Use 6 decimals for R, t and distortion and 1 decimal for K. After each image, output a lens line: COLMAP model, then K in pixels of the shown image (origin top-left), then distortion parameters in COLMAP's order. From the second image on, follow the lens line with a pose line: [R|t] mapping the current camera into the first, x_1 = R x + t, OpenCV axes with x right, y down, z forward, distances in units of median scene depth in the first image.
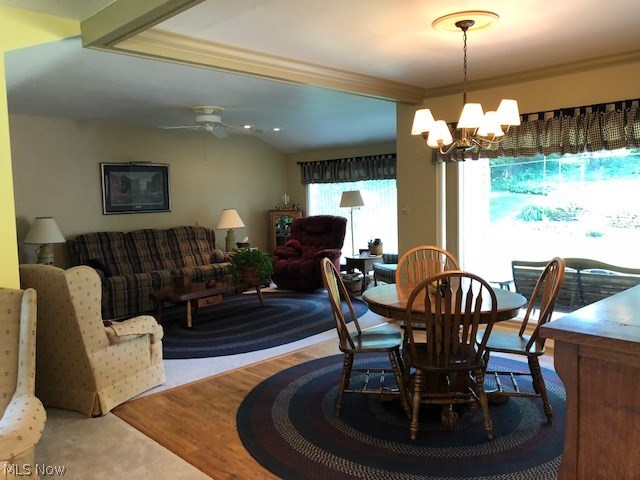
lens RADIAL K [[523.7, 0, 320.0], [0, 523.7, 240.0], [0, 0, 1]] dist [0.003545, 0.003439]
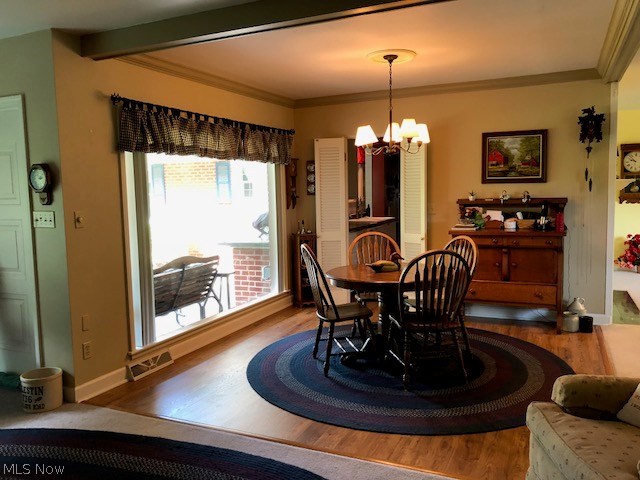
lens RADIAL K [[523.7, 0, 320.0], [0, 523.7, 240.0], [0, 0, 1]] dist [0.003545, 0.003439]
pose [[-0.350242, -0.060788, 0.934685, -0.881709], [0.107361, 0.988710, 0.104531, -0.118257], [-0.930486, 0.136960, -0.339761, 1.628988]]
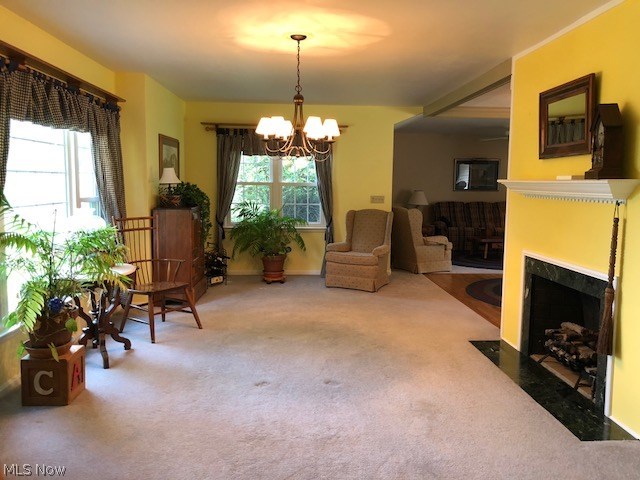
lens RADIAL K [[523.7, 0, 320.0], [0, 523.7, 240.0], [0, 0, 1]] dist [0.003545, 0.003439]
pose [[0.738089, 0.101955, -0.666955, 0.400189], [-0.080707, 0.994761, 0.062750, 0.036491], [0.669858, 0.007513, 0.742451, -0.511314]]
